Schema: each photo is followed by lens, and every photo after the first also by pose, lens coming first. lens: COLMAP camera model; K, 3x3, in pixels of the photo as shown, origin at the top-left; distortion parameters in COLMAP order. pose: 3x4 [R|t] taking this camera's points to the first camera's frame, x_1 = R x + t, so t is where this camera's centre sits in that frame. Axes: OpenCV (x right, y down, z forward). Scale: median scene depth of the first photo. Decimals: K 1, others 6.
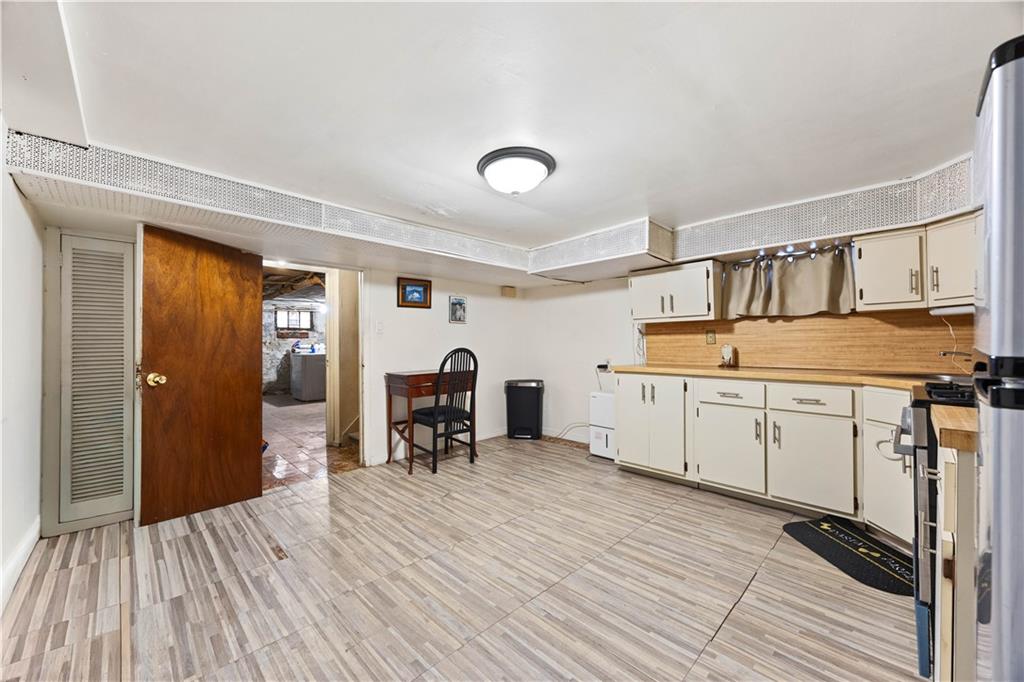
lens RADIAL K [[395.3, 0, 511.1], [0, 395.3, 341.0], [0, 0, 1]] dist [-0.003319, 0.000285]
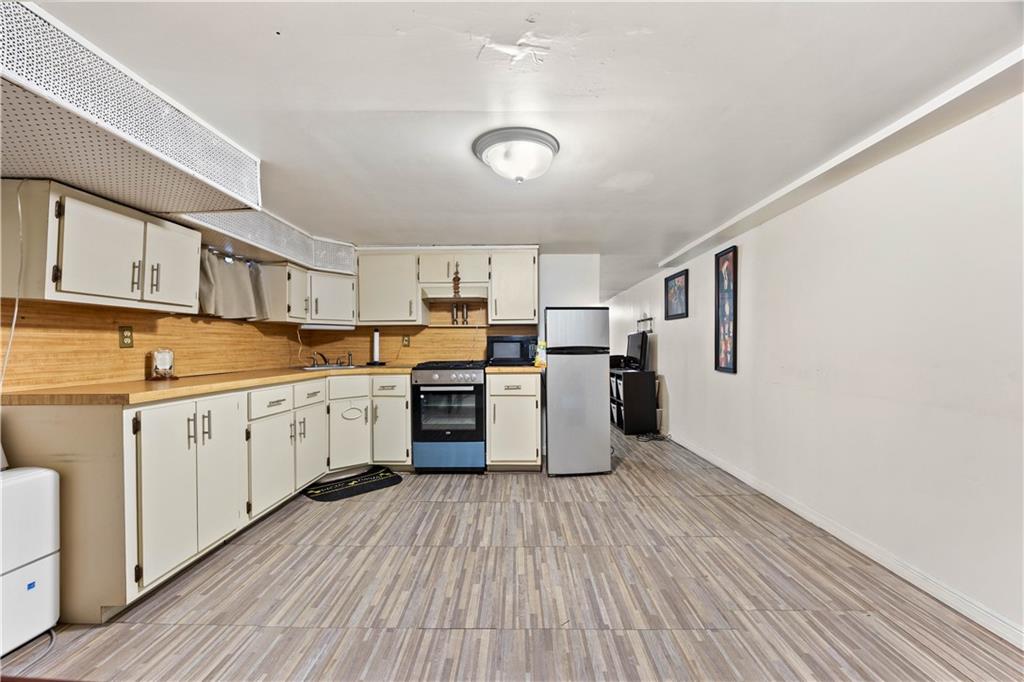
lens RADIAL K [[395.3, 0, 510.5], [0, 395.3, 349.4], [0, 0, 1]] dist [-0.003319, 0.000285]
pose [[-0.701084, 0.005937, 0.713054, -0.486136], [0.004451, 0.999982, -0.003951, 0.019855], [-0.713065, 0.000404, -0.701098, 1.290226]]
